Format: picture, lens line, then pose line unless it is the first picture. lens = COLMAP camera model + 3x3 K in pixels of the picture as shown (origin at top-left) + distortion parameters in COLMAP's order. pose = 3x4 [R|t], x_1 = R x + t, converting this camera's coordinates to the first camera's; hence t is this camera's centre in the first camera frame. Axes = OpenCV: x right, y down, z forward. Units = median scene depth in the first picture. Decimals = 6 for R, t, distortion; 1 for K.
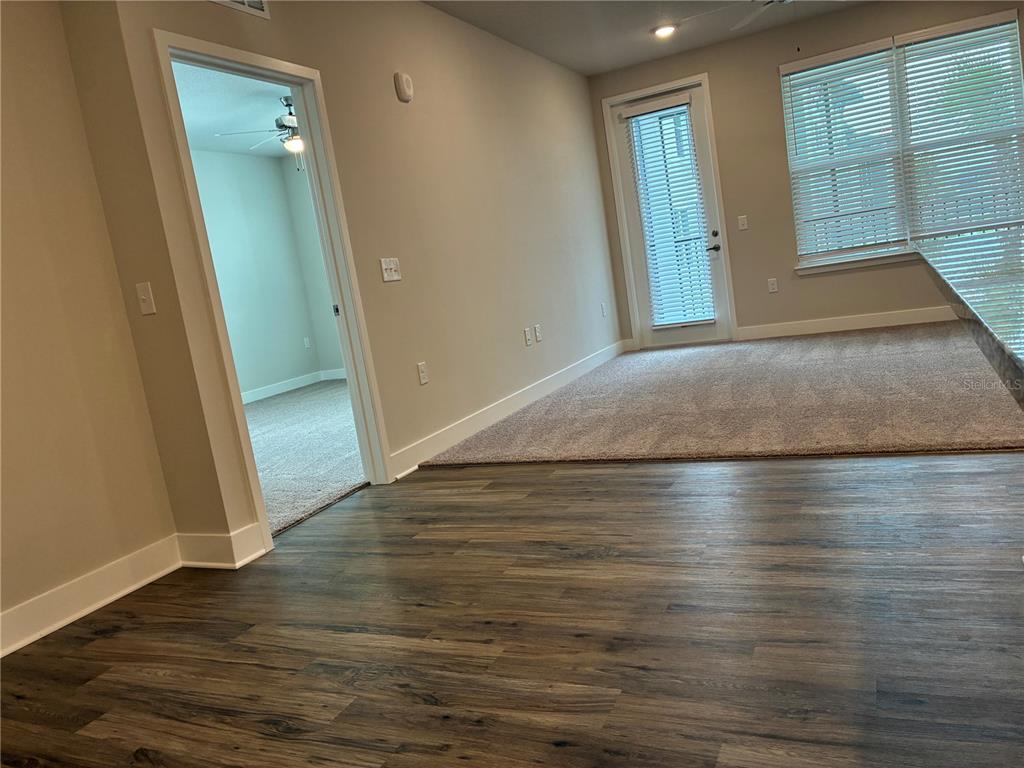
lens RADIAL K [[788.0, 0, 512.0], [0, 788.0, 384.0], [0, 0, 1]] dist [0.023575, -0.005074]
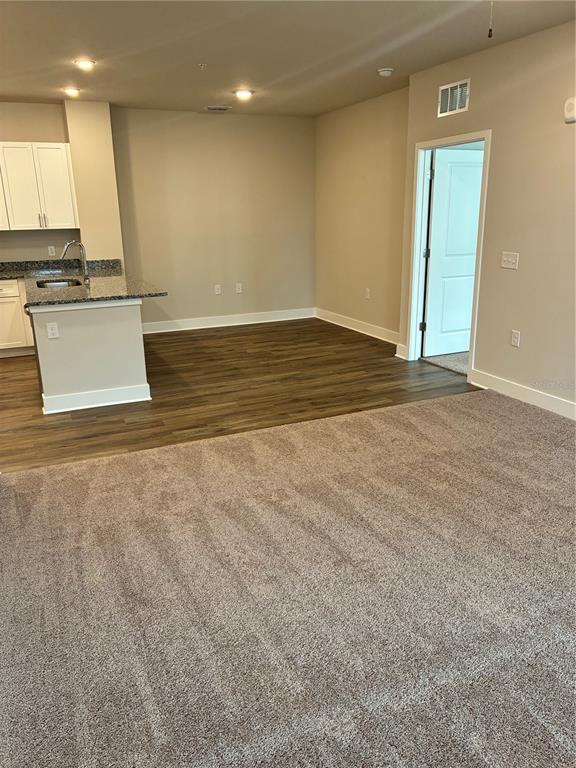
lens RADIAL K [[591.0, 0, 302.1], [0, 591.0, 381.9], [0, 0, 1]] dist [0.023575, -0.005074]
pose [[-0.649010, 0.360230, -0.670090, 1.158113], [0.010747, 0.885046, 0.465379, -0.588761], [0.760704, 0.294833, -0.578275, 1.807131]]
